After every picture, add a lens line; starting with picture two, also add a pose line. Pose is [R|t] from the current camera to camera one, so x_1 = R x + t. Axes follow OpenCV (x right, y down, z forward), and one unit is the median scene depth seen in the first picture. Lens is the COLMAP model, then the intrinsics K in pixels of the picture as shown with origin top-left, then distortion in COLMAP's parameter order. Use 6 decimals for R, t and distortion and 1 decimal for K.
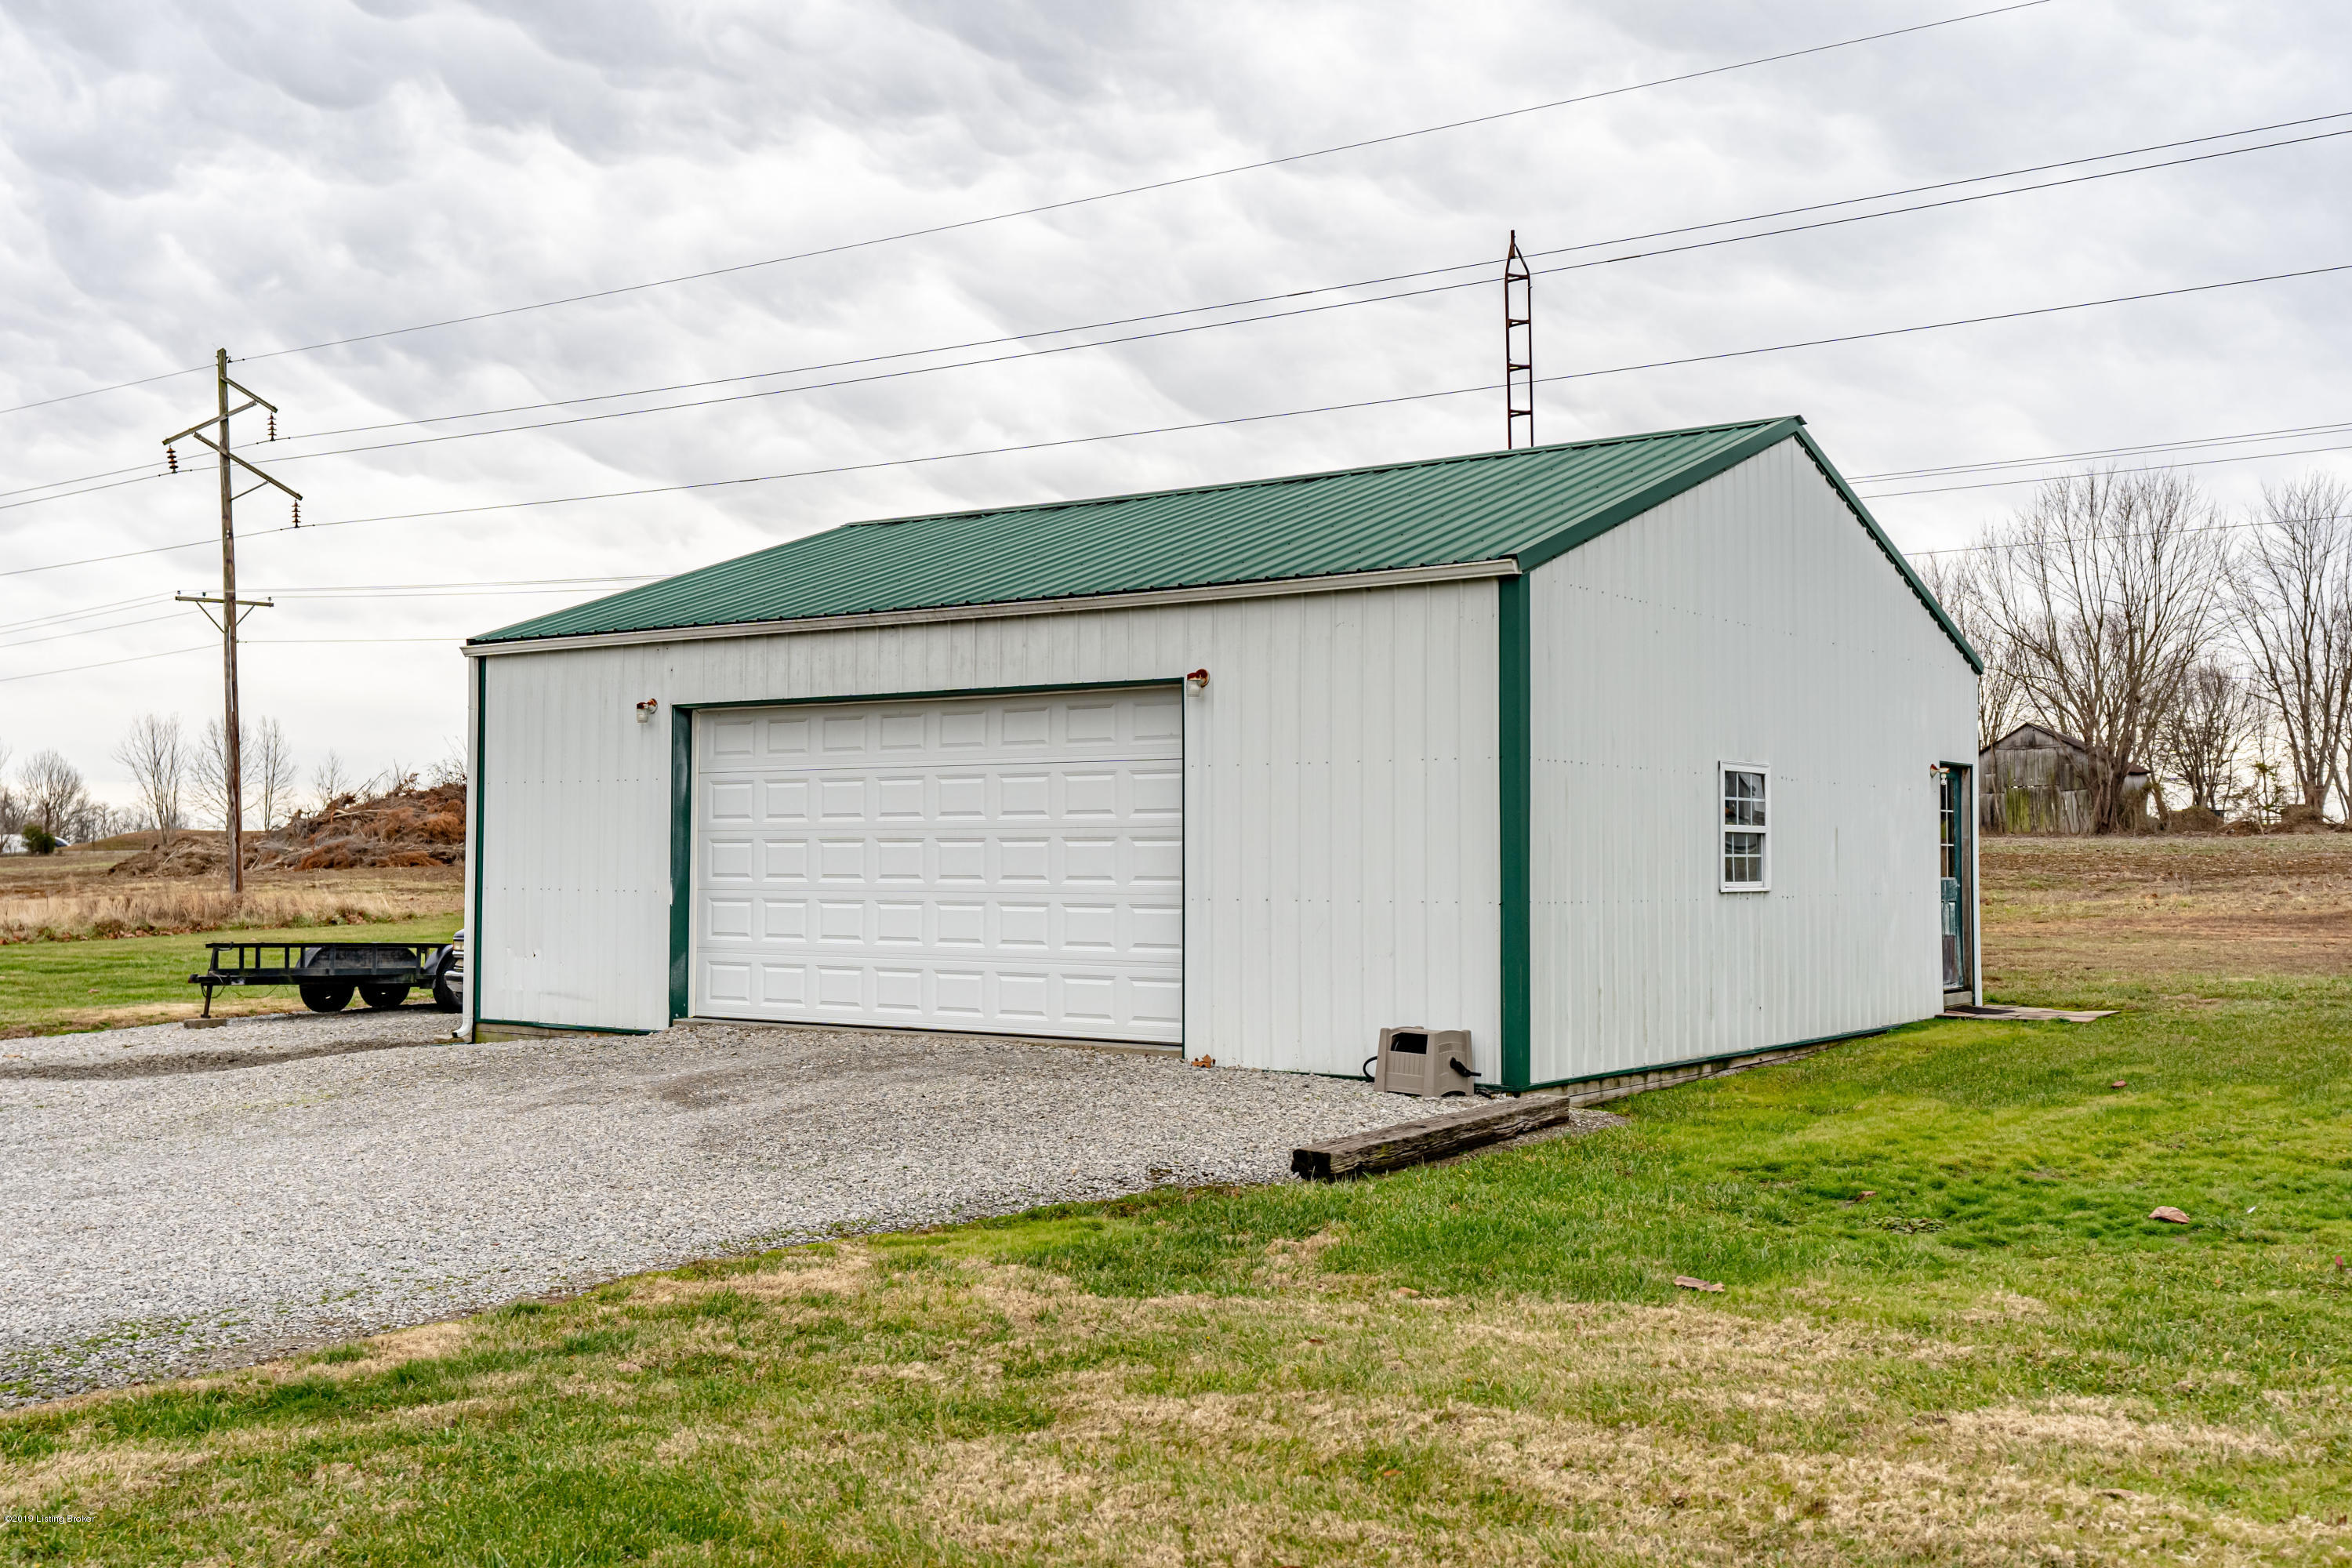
lens RADIAL K [[2208.6, 0, 1176.7], [0, 2208.6, 783.6], [0, 0, 1]] dist [0.009477, 0.000000]
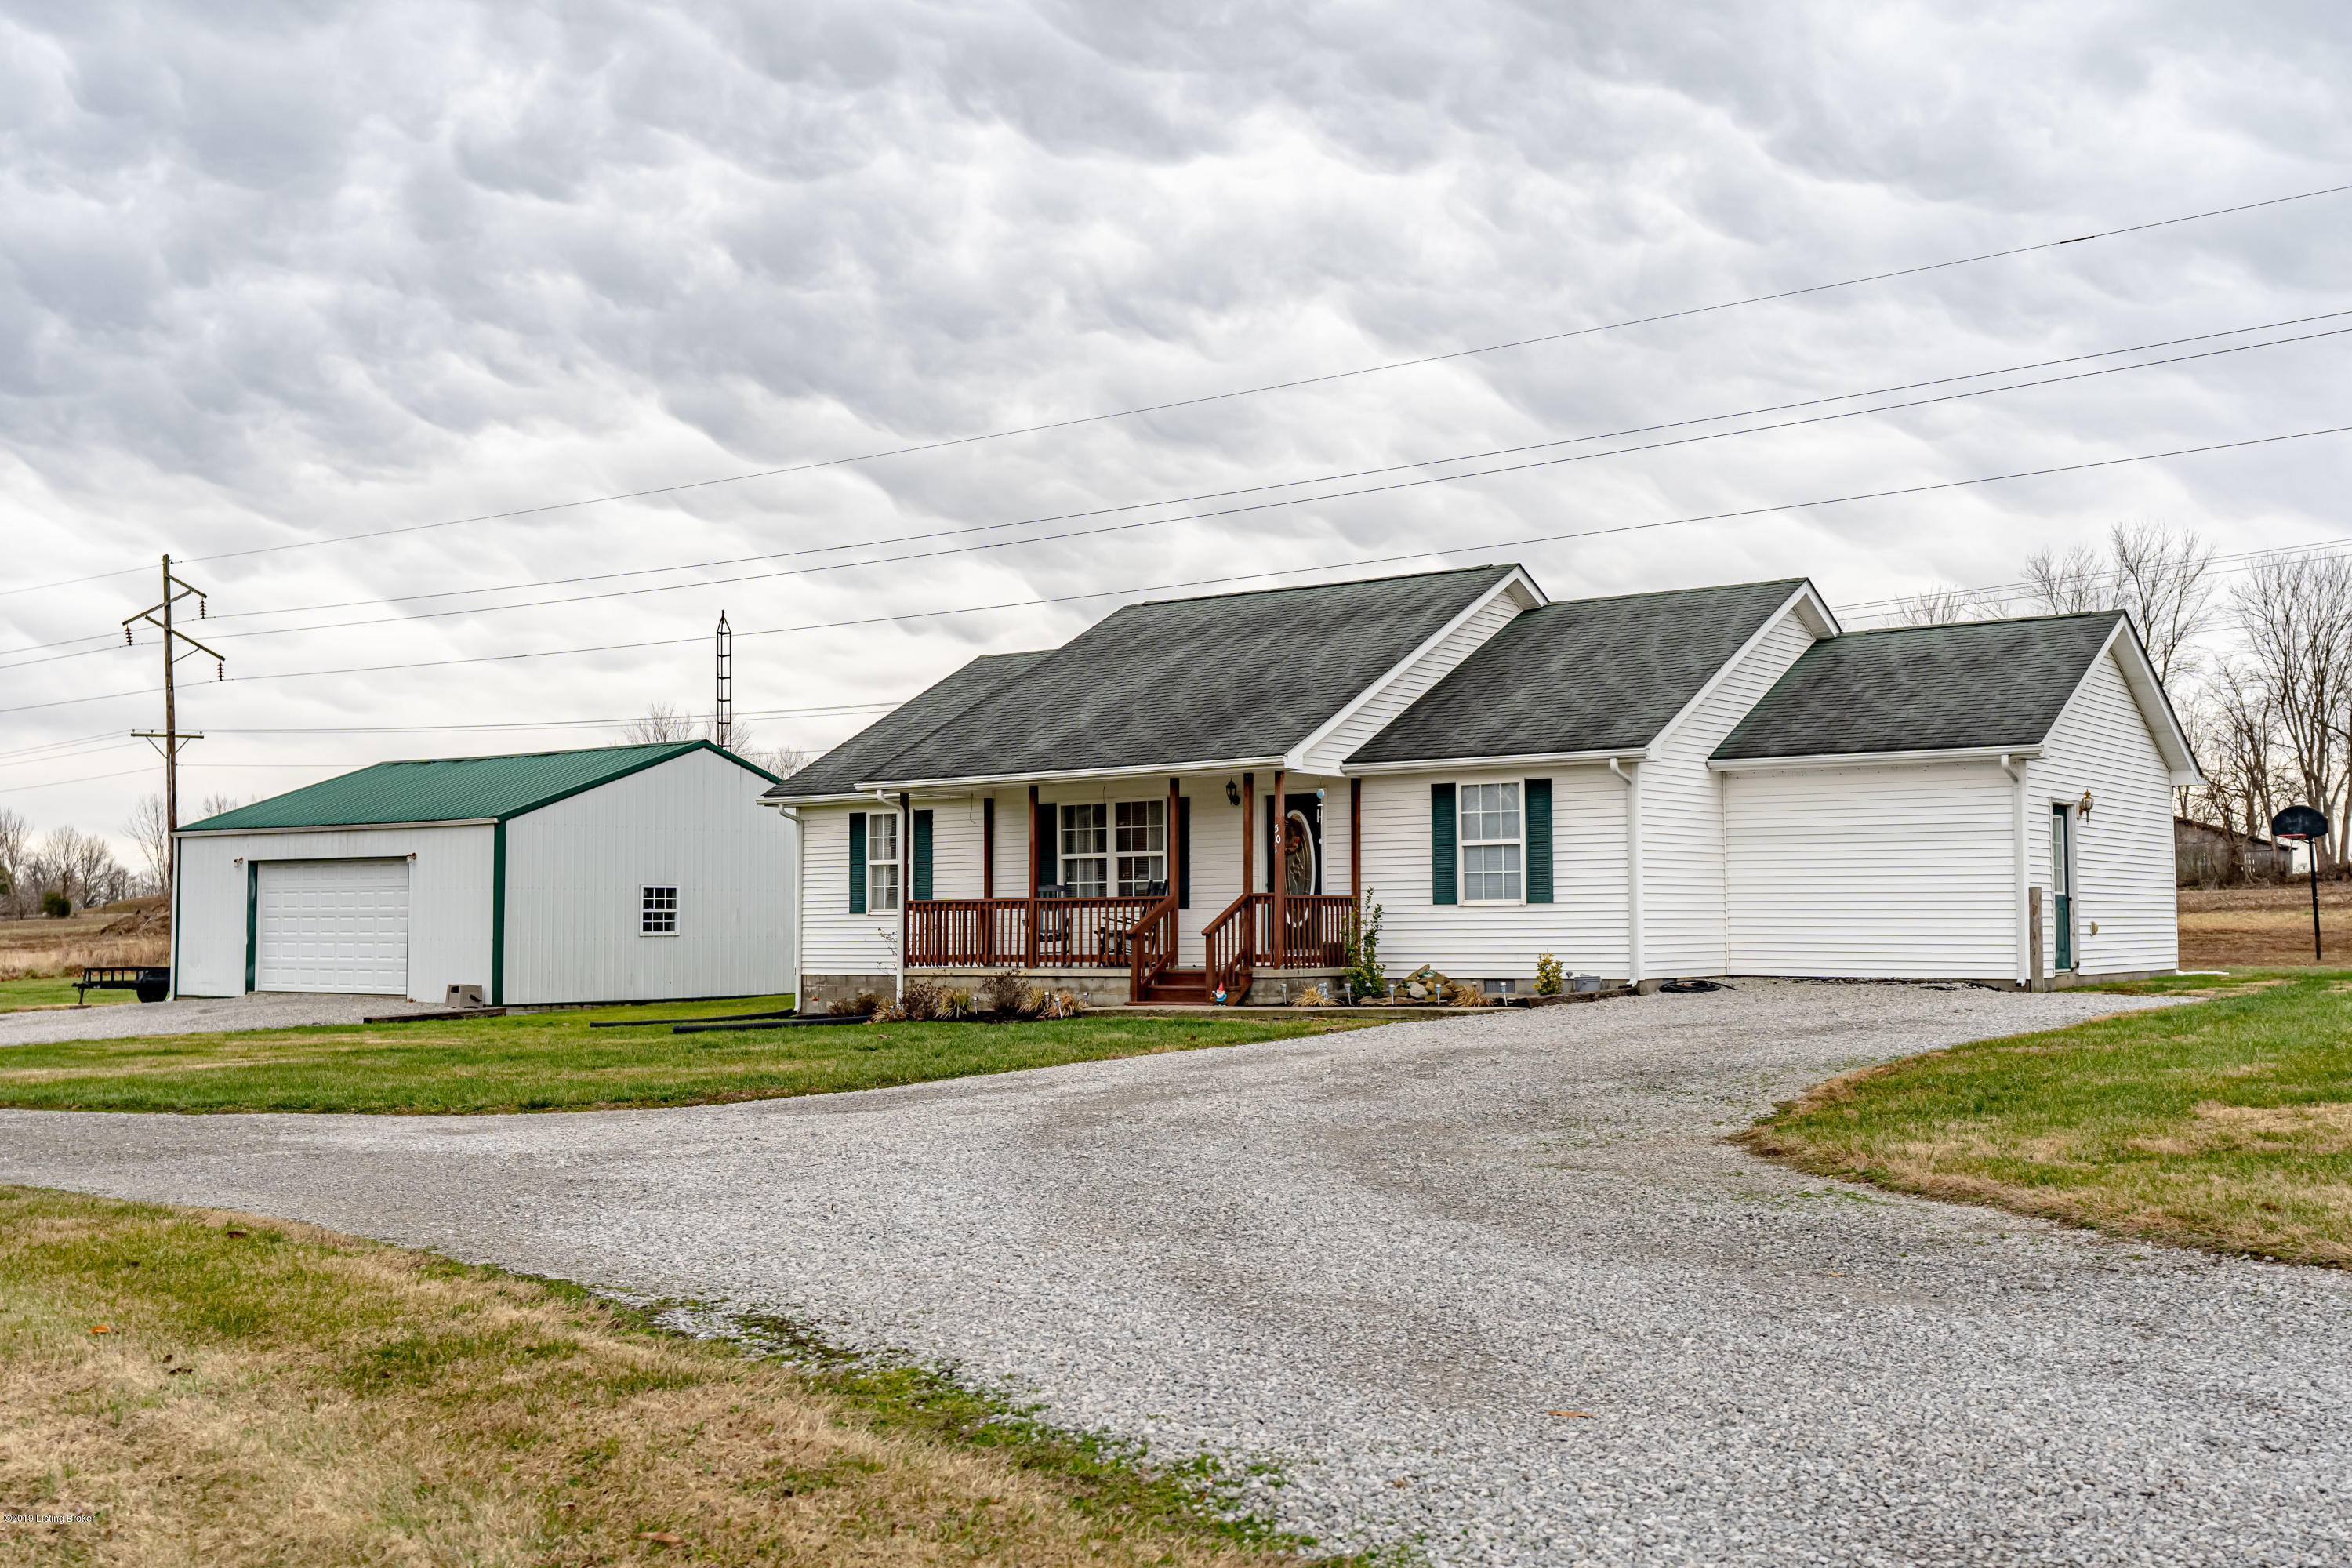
lens RADIAL K [[2208.6, 0, 1173.2], [0, 2208.6, 792.9], [0, 0, 1]] dist [0.009477, 0.000000]
pose [[0.999859, -0.007247, -0.015161, 0.219987], [0.006945, 0.999778, -0.019873, -0.014733], [0.015301, 0.019765, 0.999688, -0.374740]]
